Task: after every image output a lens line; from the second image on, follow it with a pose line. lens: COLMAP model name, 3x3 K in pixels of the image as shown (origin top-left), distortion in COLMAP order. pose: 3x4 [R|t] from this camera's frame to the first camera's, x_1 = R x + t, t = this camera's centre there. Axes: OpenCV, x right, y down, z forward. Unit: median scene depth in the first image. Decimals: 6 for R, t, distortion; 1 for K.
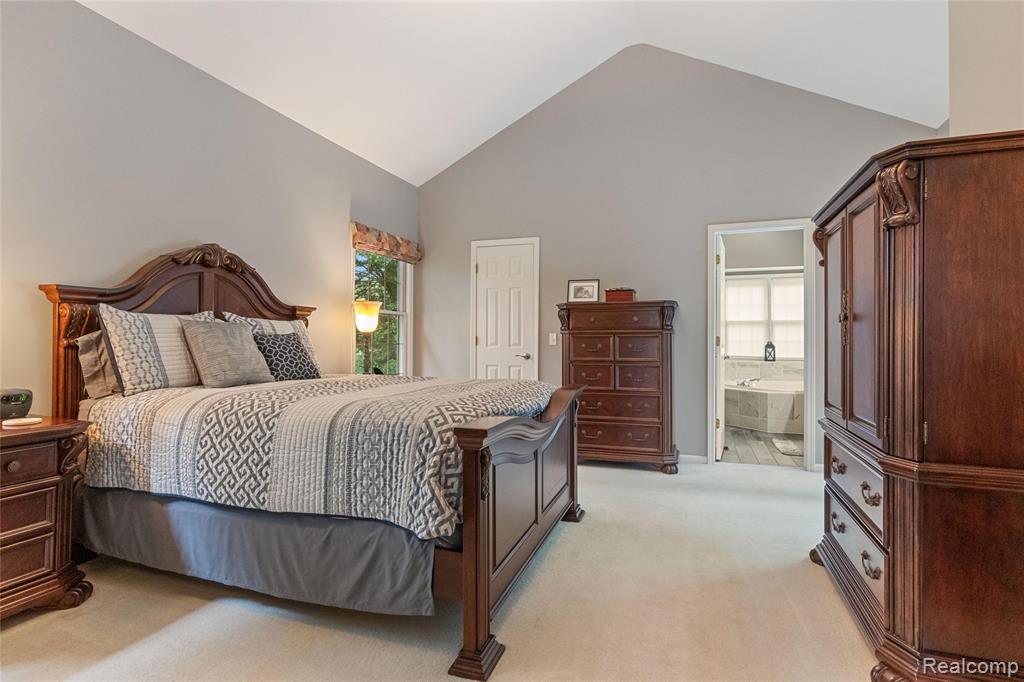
lens RADIAL K [[509.7, 0, 514.5], [0, 509.7, 335.3], [0, 0, 1]] dist [0.002818, 0.000147]
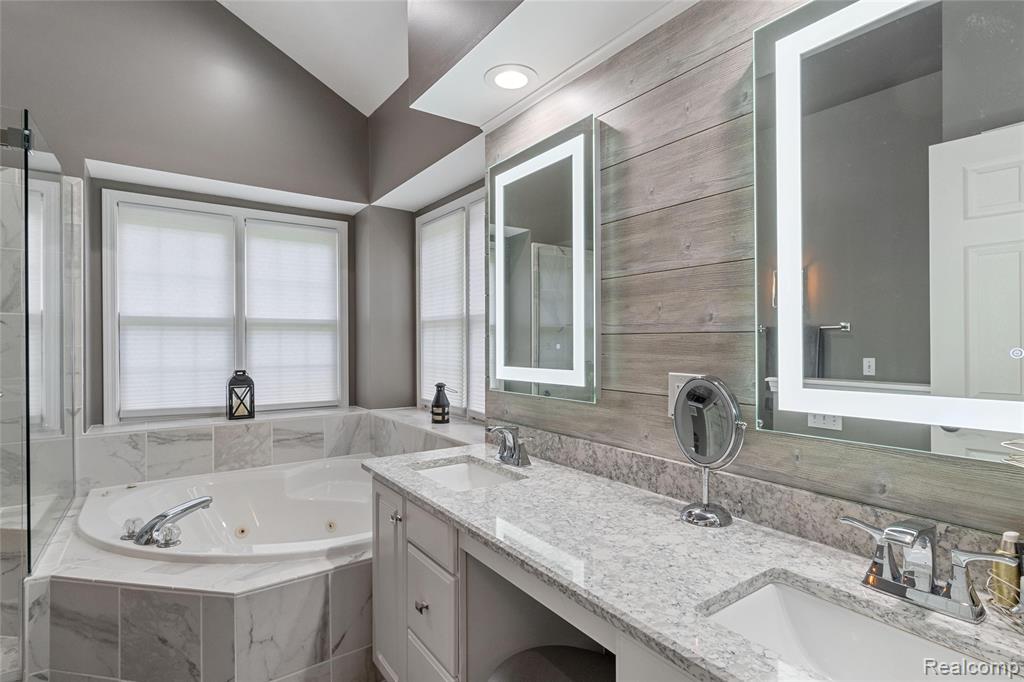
lens RADIAL K [[509.7, 0, 515.2], [0, 509.7, 340.0], [0, 0, 1]] dist [0.002818, 0.000147]
pose [[0.570948, 0.003381, 0.820979, 0.290354], [-0.007755, 0.999969, 0.001275, -0.013930], [-0.820950, -0.007095, 0.570957, 0.586007]]
